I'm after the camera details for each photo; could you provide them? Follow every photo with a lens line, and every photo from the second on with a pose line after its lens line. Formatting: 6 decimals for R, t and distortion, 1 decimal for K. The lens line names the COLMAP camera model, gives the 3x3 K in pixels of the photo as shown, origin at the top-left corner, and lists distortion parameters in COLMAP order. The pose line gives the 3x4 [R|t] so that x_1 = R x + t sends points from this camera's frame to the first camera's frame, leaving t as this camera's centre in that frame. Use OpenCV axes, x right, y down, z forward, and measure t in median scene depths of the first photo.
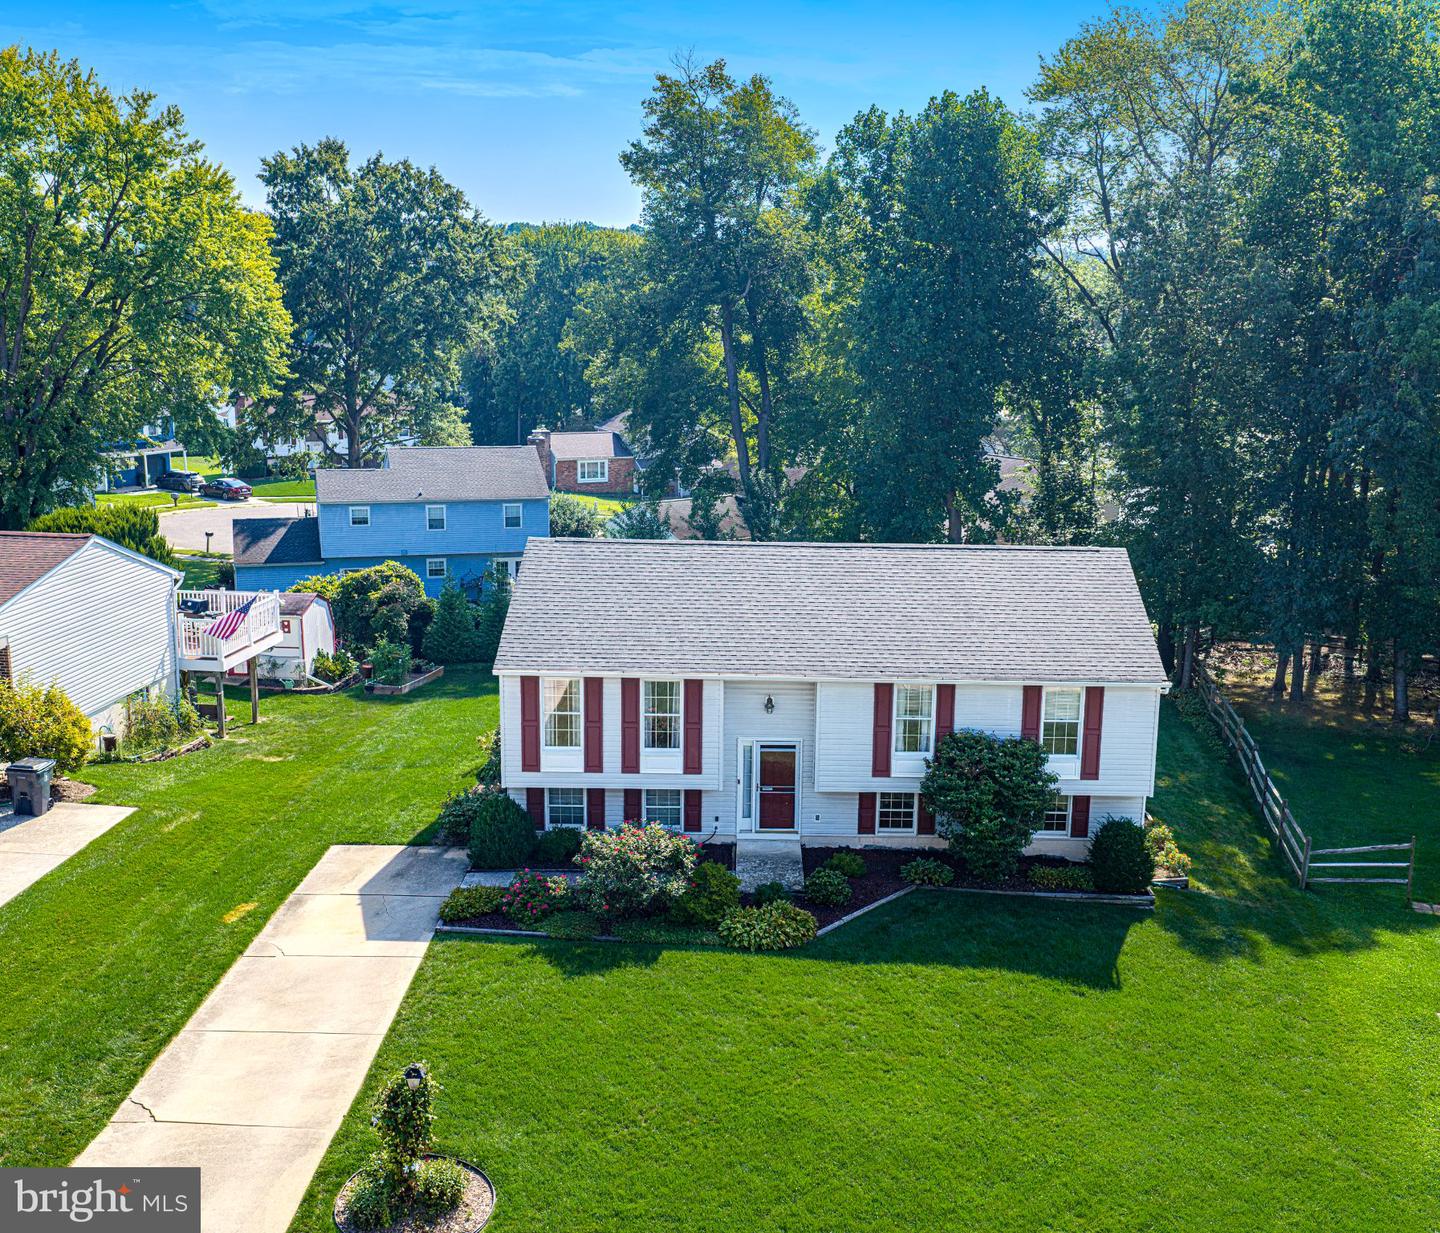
lens RADIAL K [[1551.8, 0, 777.5], [0, 1551.8, 608.4], [0, 0, 1]] dist [-0.007172, 0.000000]
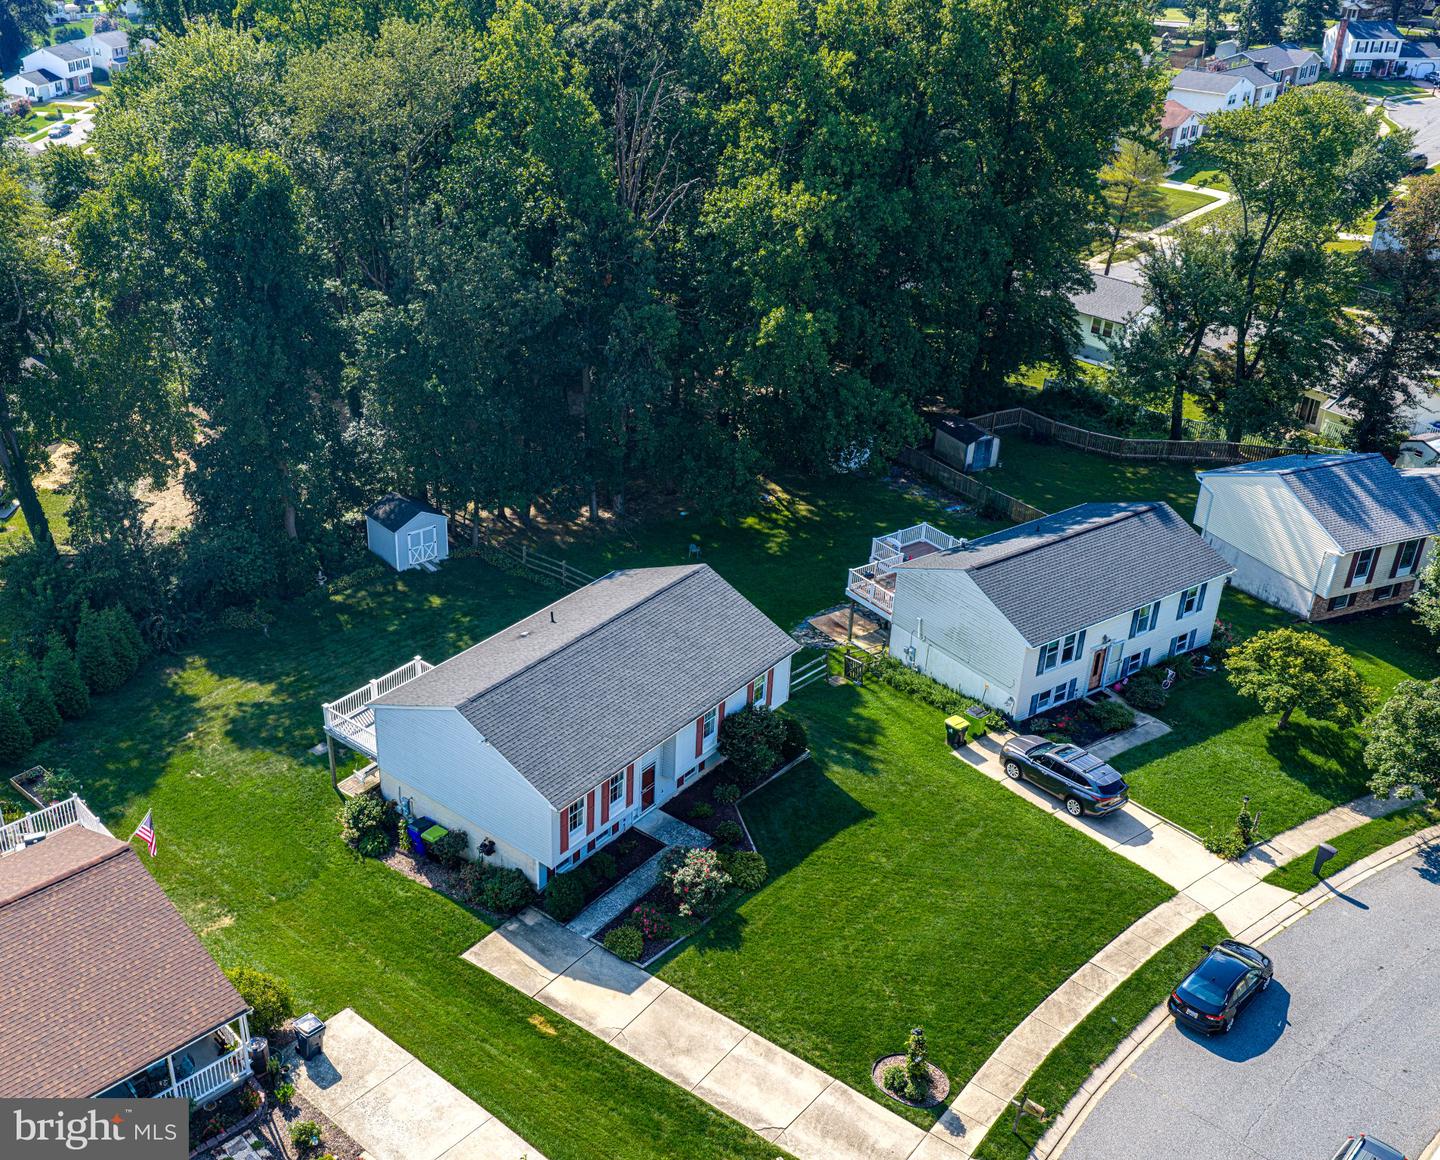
lens RADIAL K [[1456.5, 0, 554.7], [0, 1456.5, 565.3], [0, 0, 1]] dist [0.008481, 0.000000]
pose [[0.679317, -0.361498, 0.638629, -1.019147], [0.175627, 0.925048, 0.336809, -0.676306], [-0.712519, -0.116639, 0.691890, 0.001739]]
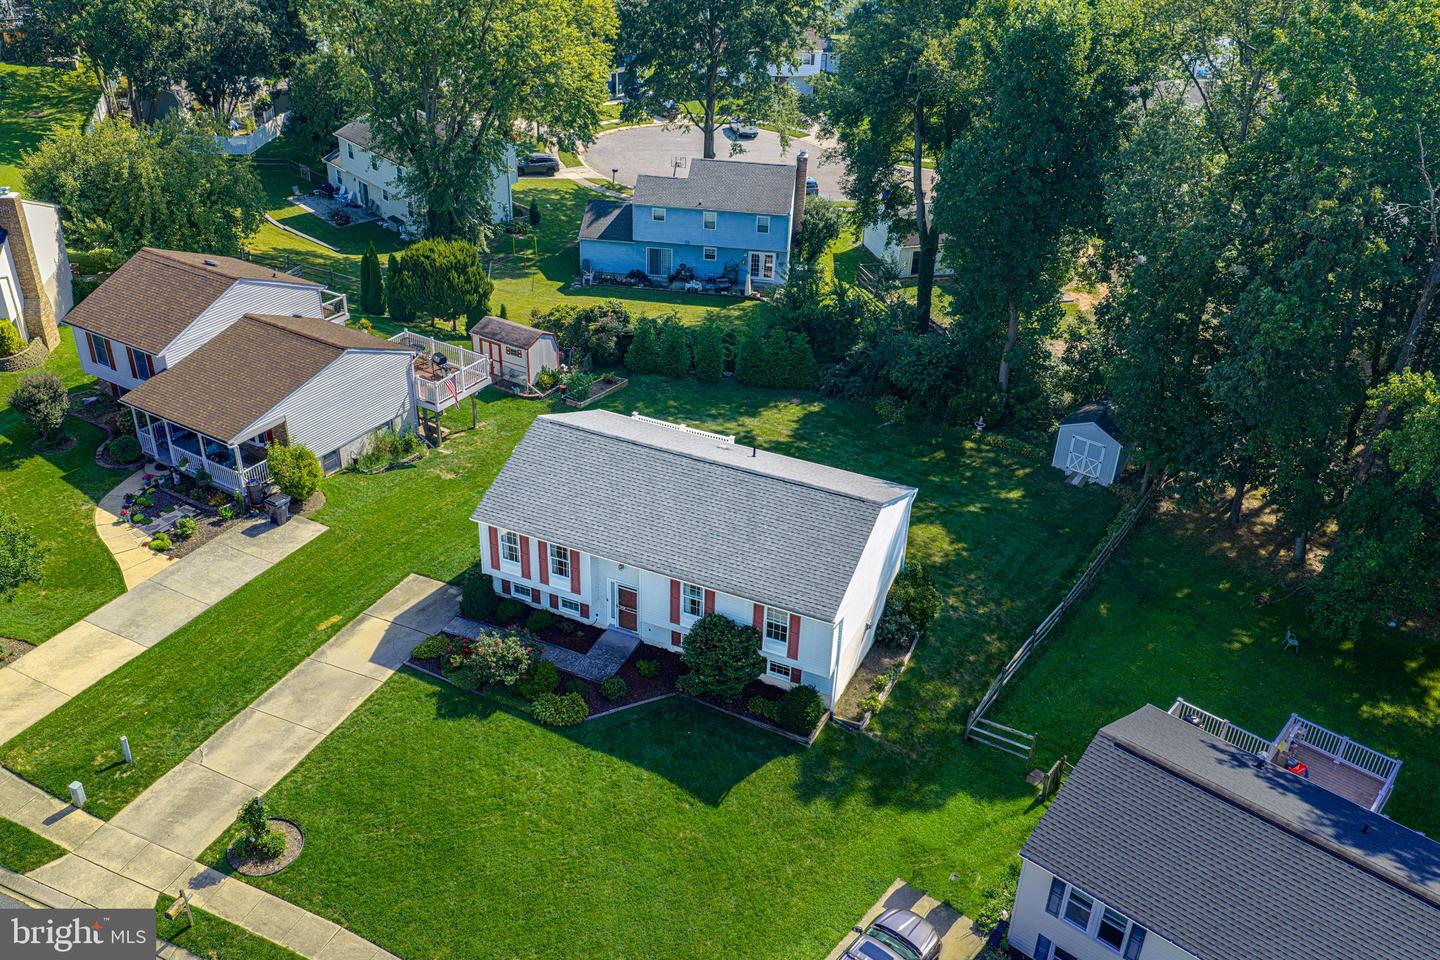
lens RADIAL K [[1218.4, 0, 711.2], [0, 1218.4, 482.6], [0, 0, 1]] dist [0.000450, -0.006460]
pose [[0.907792, 0.220438, -0.356820, 0.536695], [-0.097490, 0.938345, 0.331669, -0.471962], [0.407933, -0.266300, 0.873312, -0.085075]]
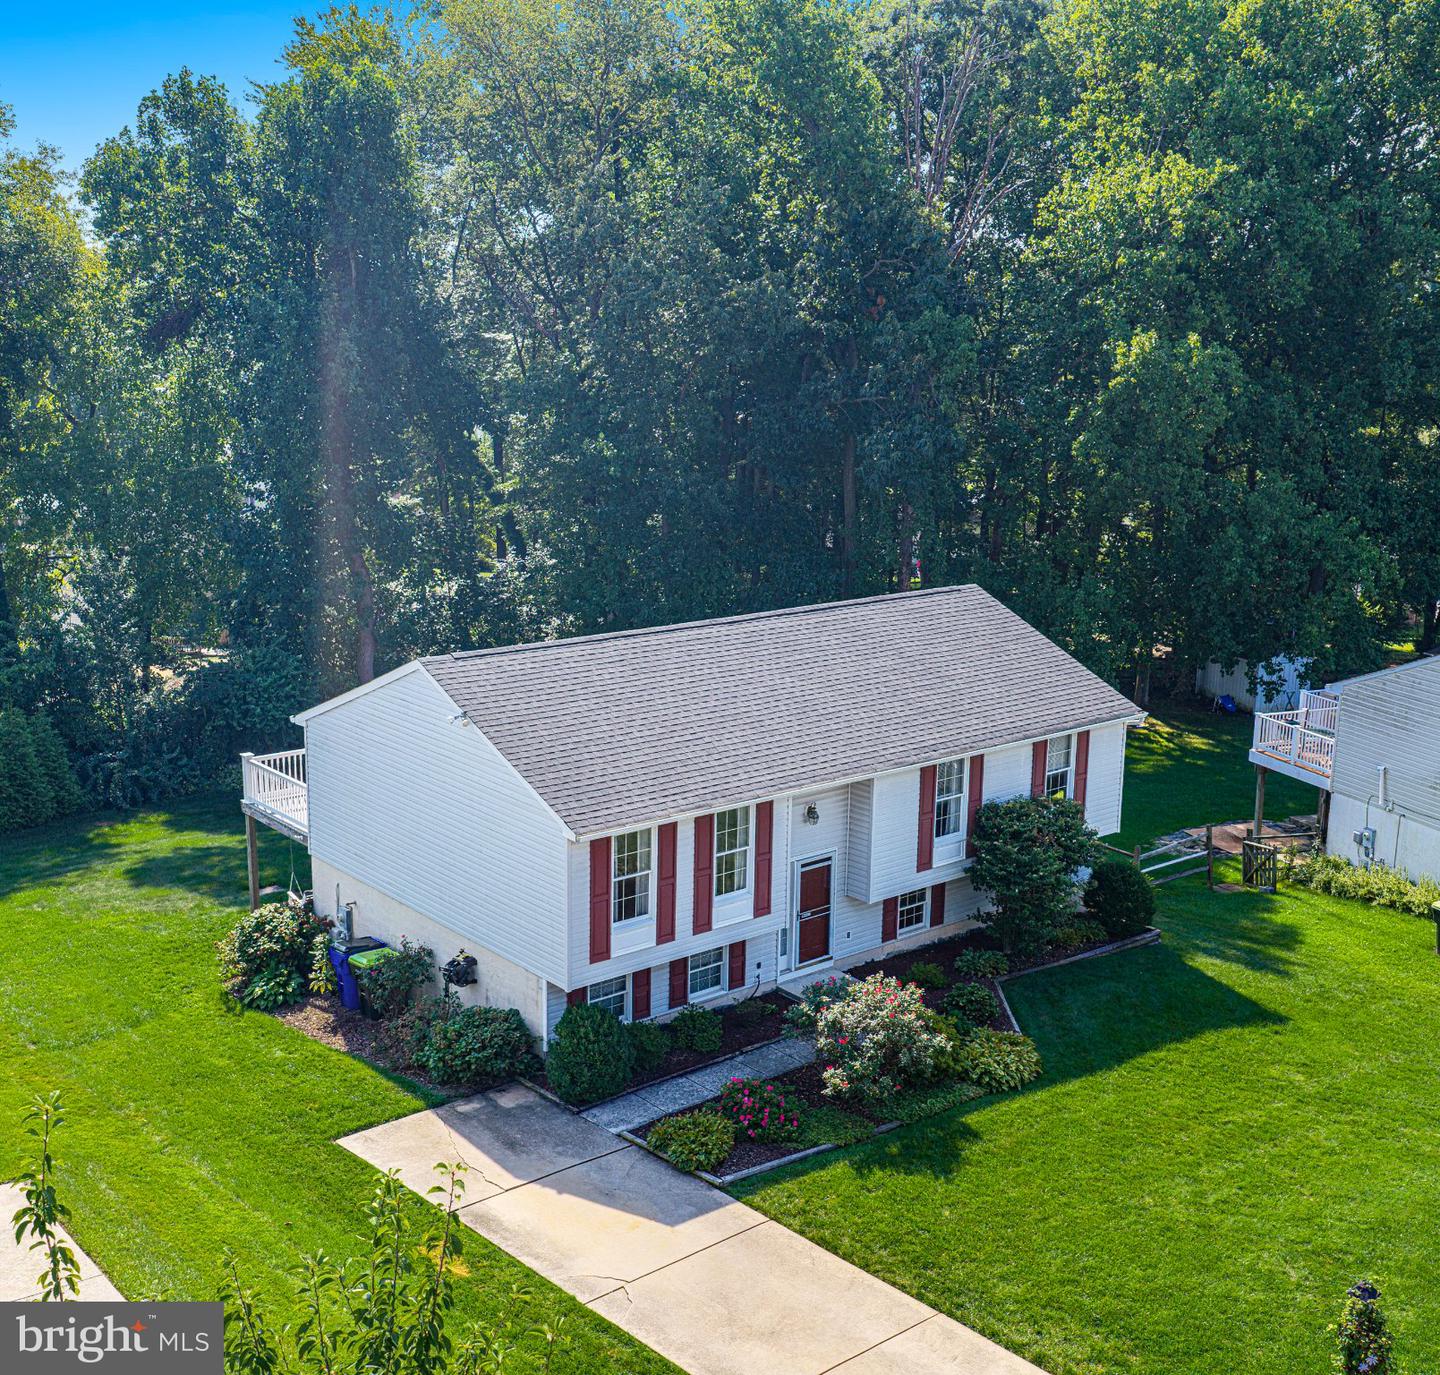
lens RADIAL K [[1757.0, 0, 745.2], [0, 1757.0, 680.2], [0, 0, 1]] dist [-0.009880, 0.000000]
pose [[0.767207, -0.143143, 0.625223, -0.620717], [0.131917, 0.989154, 0.064589, -0.076534], [-0.627688, 0.032924, 0.777769, 0.285190]]
